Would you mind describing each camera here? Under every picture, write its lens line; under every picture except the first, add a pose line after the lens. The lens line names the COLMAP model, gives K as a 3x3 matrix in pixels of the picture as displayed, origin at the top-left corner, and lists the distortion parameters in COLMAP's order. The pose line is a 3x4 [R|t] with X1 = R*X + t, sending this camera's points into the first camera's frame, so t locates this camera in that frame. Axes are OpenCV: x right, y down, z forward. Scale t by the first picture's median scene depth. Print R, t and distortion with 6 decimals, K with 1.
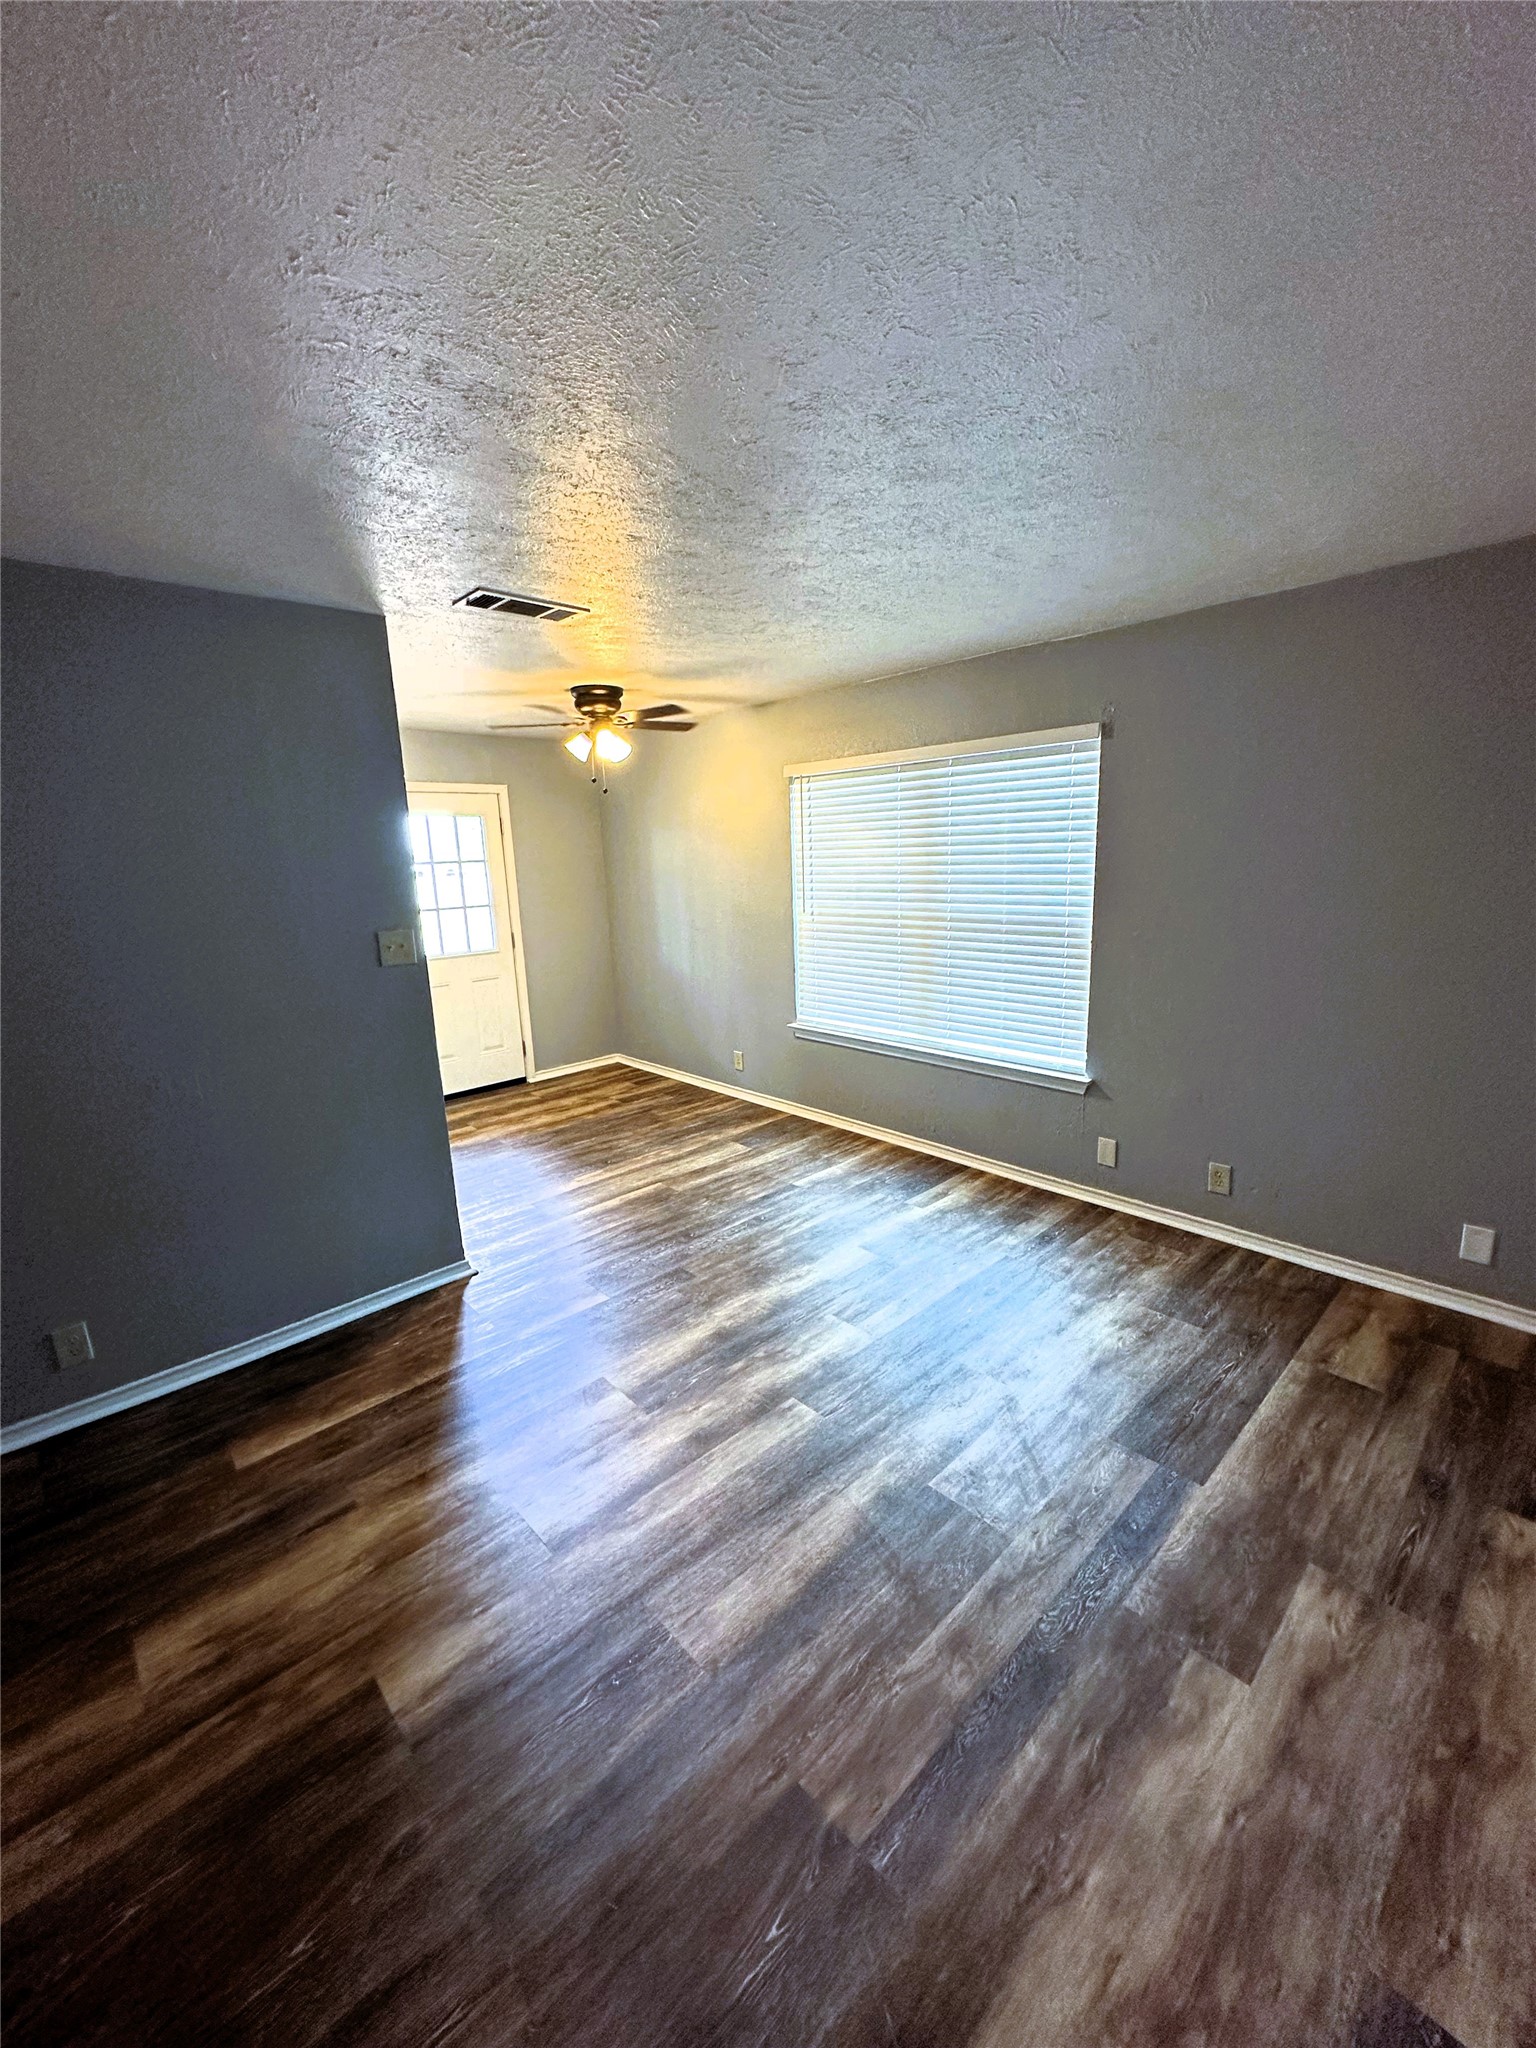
lens RADIAL K [[815.7, 0, 768.0], [0, 815.7, 1024.0], [0, 0, 1]] dist [-0.002687, 0.000968]
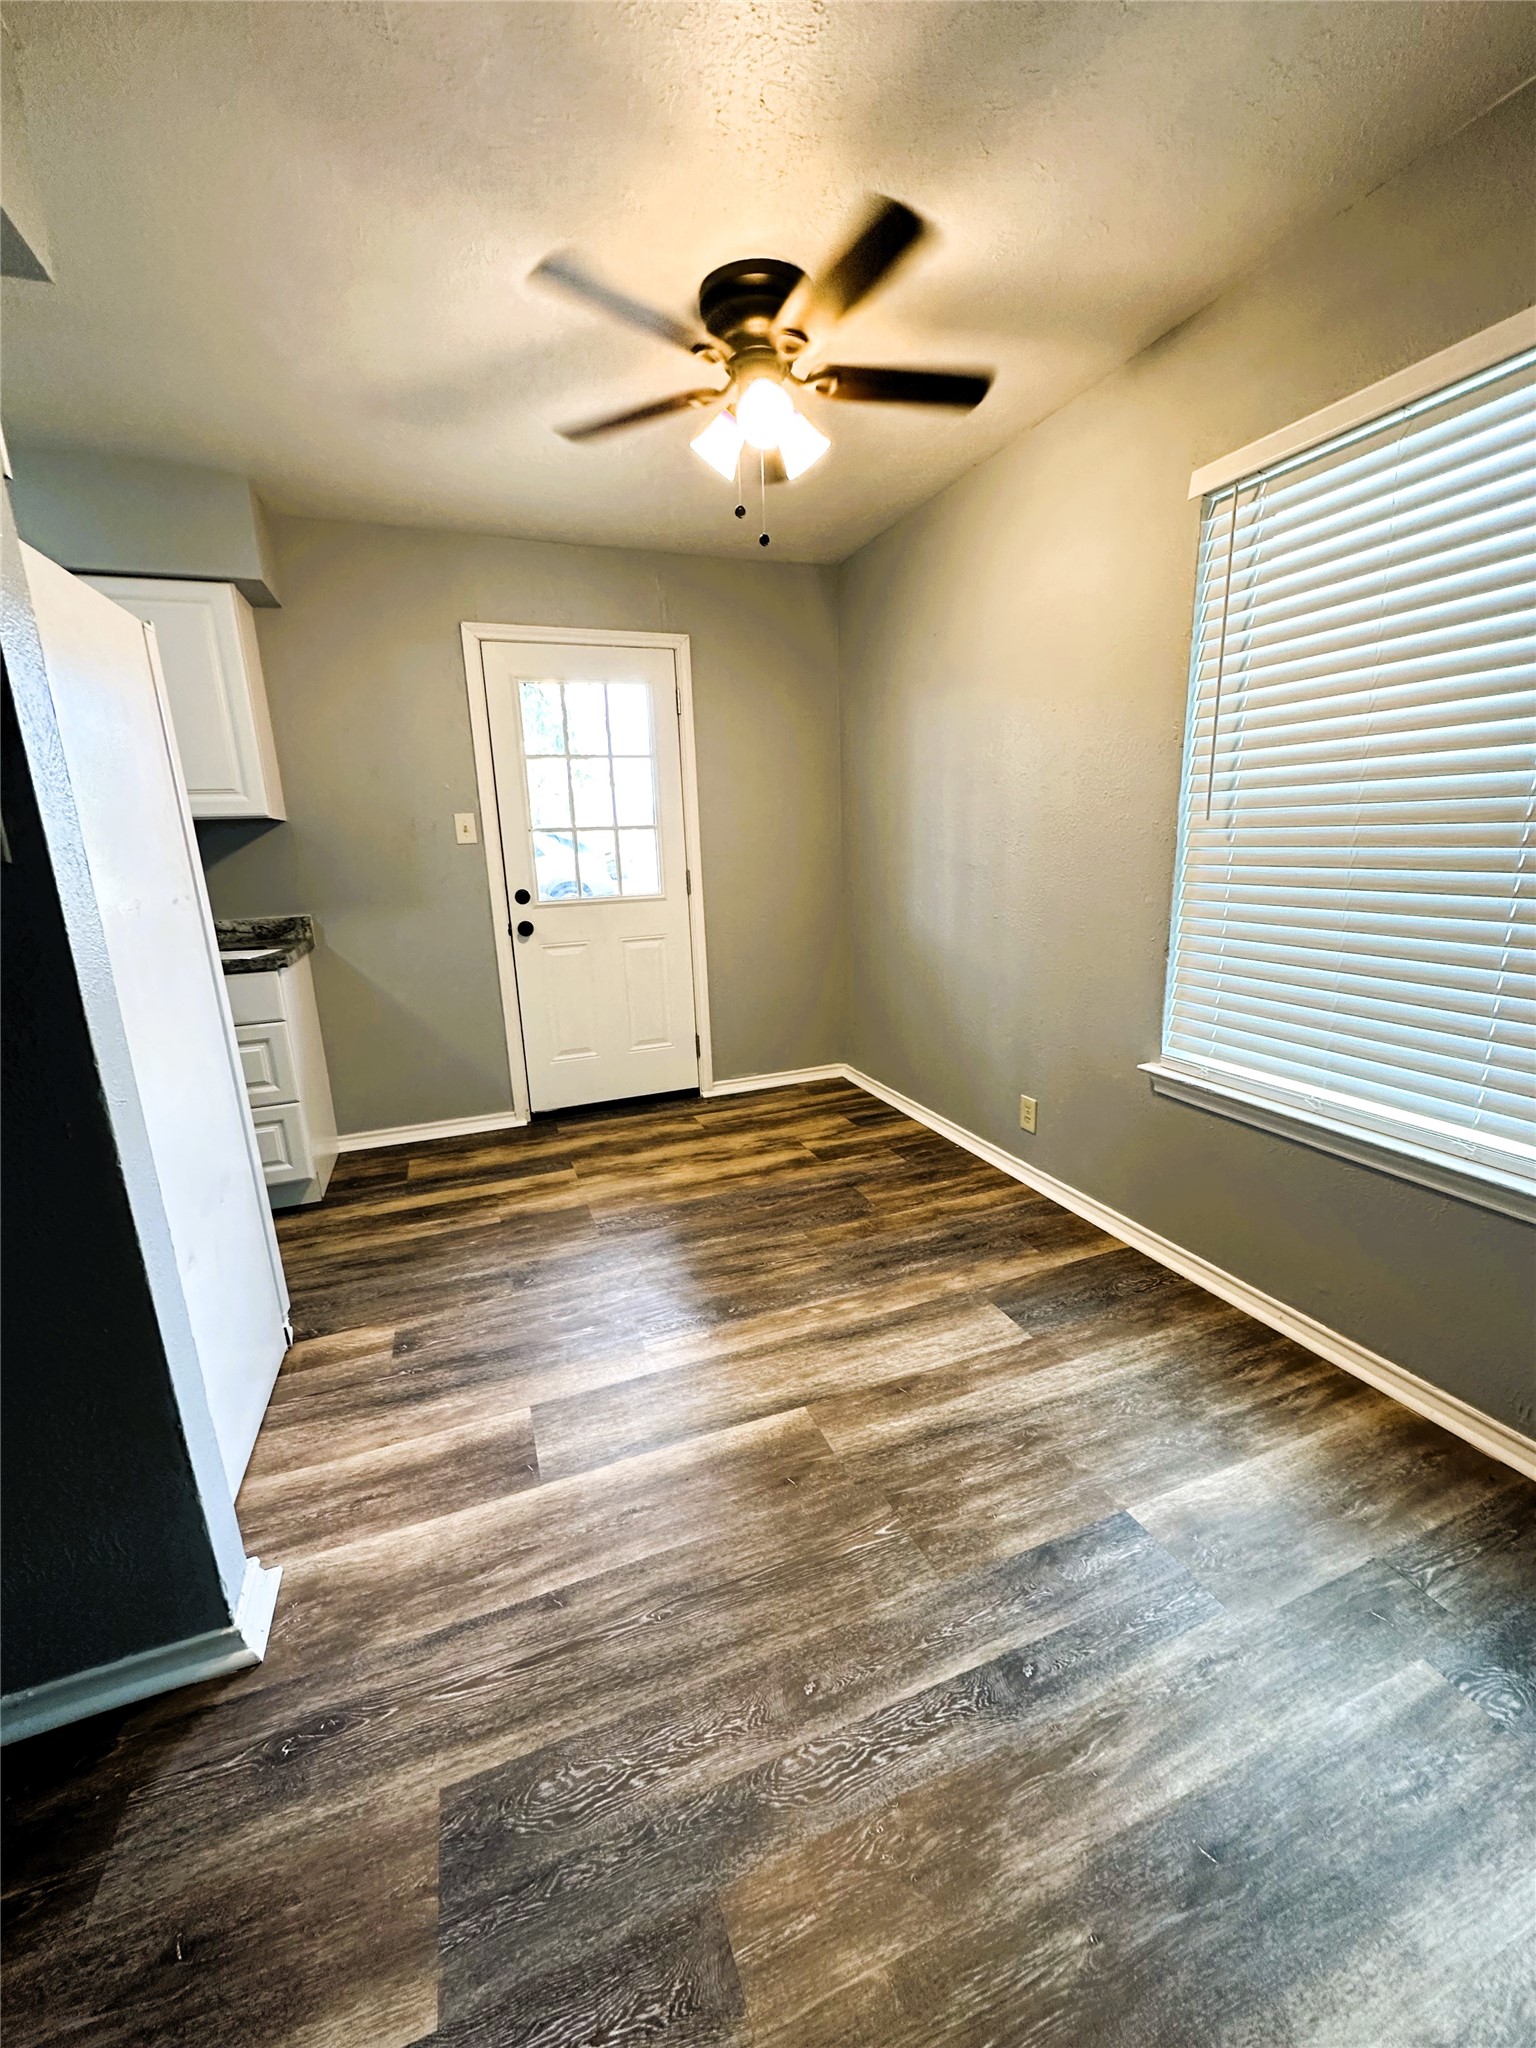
lens RADIAL K [[815.7, 0, 768.0], [0, 815.7, 1024.0], [0, 0, 1]] dist [-0.002687, 0.000968]
pose [[0.927176, 0.088063, -0.364128, -0.006757], [-0.076044, 0.995985, 0.047245, -0.035798], [0.366827, -0.016115, 0.930150, 0.594843]]
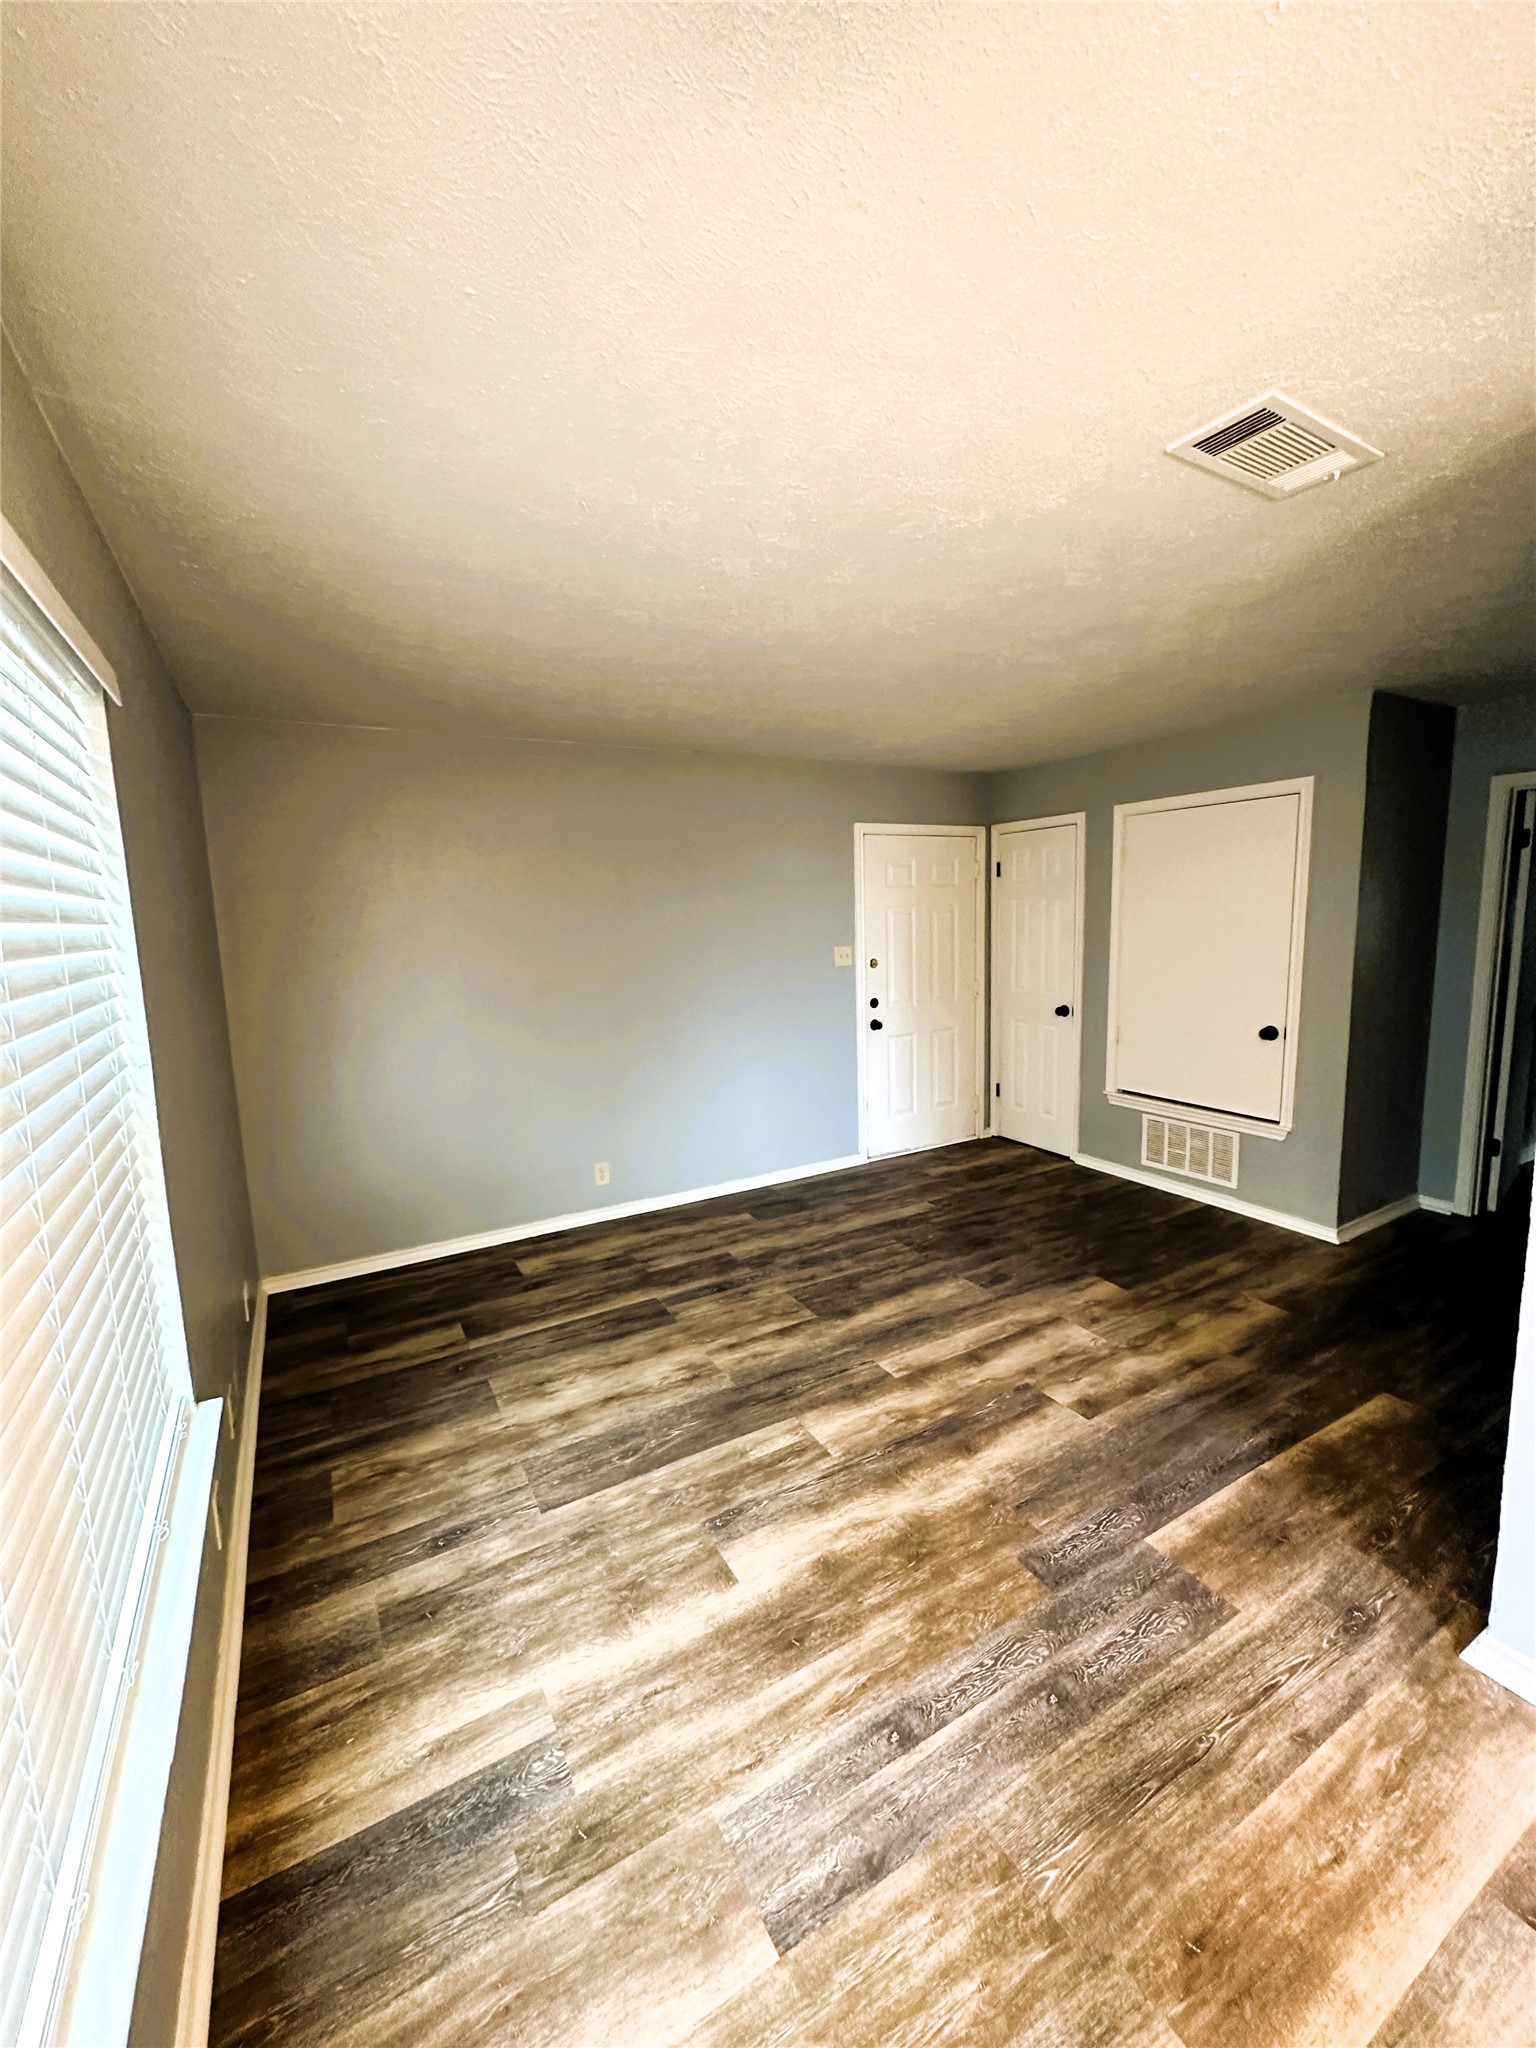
lens RADIAL K [[815.7, 0, 768.0], [0, 815.7, 1024.0], [0, 0, 1]] dist [-0.002687, 0.000968]
pose [[-0.970118, 0.029619, 0.240820, -0.051954], [0.110072, 0.938236, 0.328020, -0.242115], [-0.216230, 0.344726, -0.913460, 1.173931]]
